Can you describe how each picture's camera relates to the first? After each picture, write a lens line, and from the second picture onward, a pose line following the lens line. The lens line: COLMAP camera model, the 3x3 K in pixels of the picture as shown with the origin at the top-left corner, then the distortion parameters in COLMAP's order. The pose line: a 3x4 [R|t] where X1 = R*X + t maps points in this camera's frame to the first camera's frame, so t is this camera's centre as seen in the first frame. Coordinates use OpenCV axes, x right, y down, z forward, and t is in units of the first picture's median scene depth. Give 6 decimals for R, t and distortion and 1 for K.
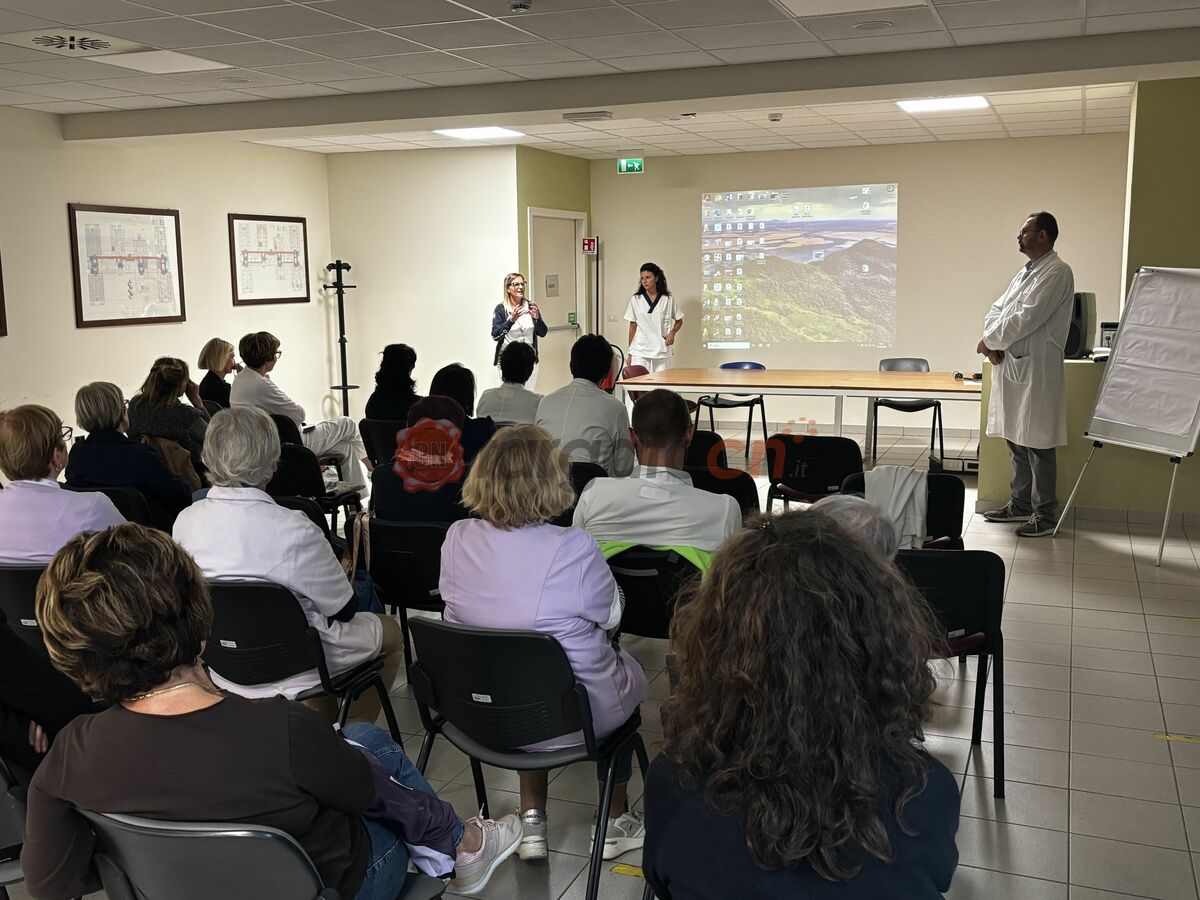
lens RADIAL K [[1181.6, 0, 600.0], [0, 1181.6, 450.0], [0, 0, 1]] dist [0.141093, -0.330340]
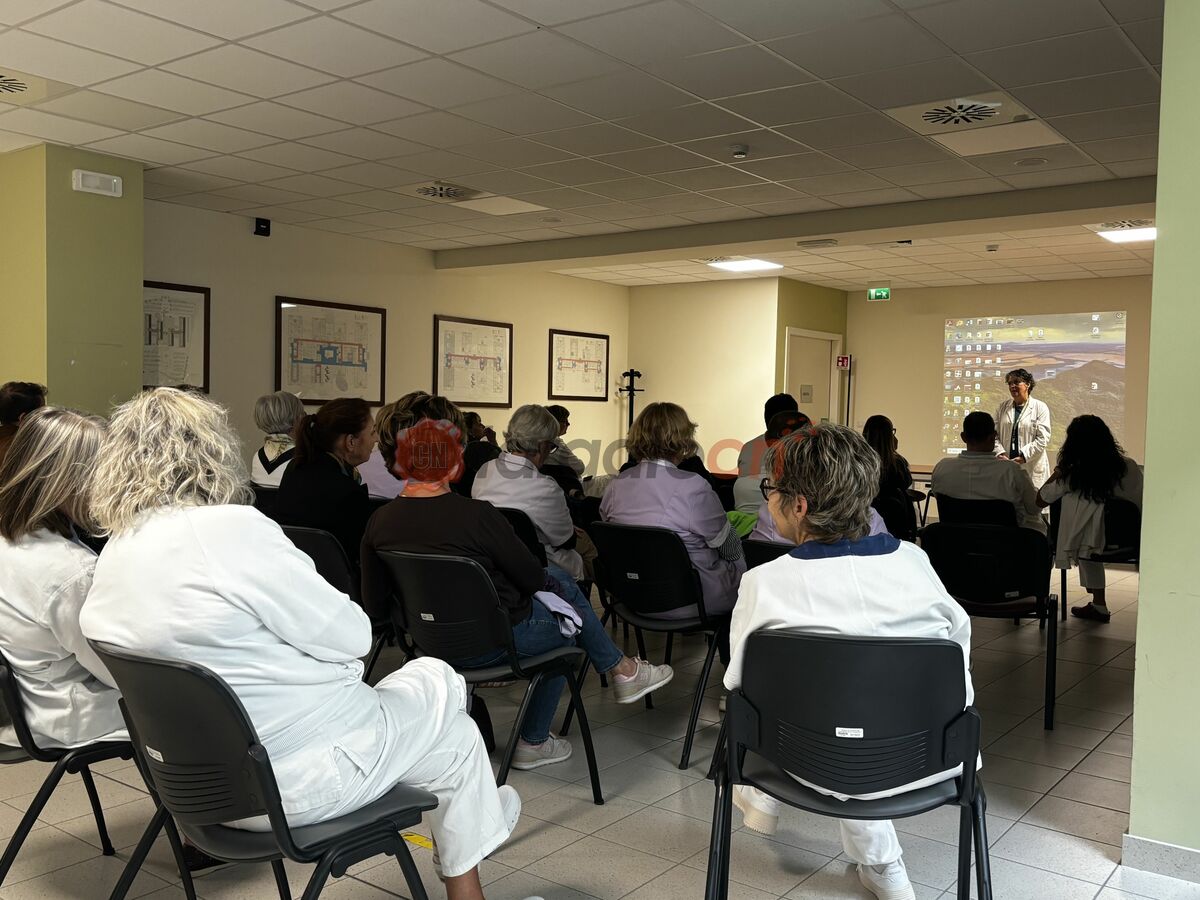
lens RADIAL K [[1097.4, 0, 600.0], [0, 1097.4, 450.0], [0, 0, 1]] dist [0.055274, -0.192679]
pose [[0.963257, 0.037882, -0.265898, 0.055666], [-0.069108, 0.991628, -0.109080, 0.051551], [0.259539, 0.123447, 0.957810, -0.094876]]
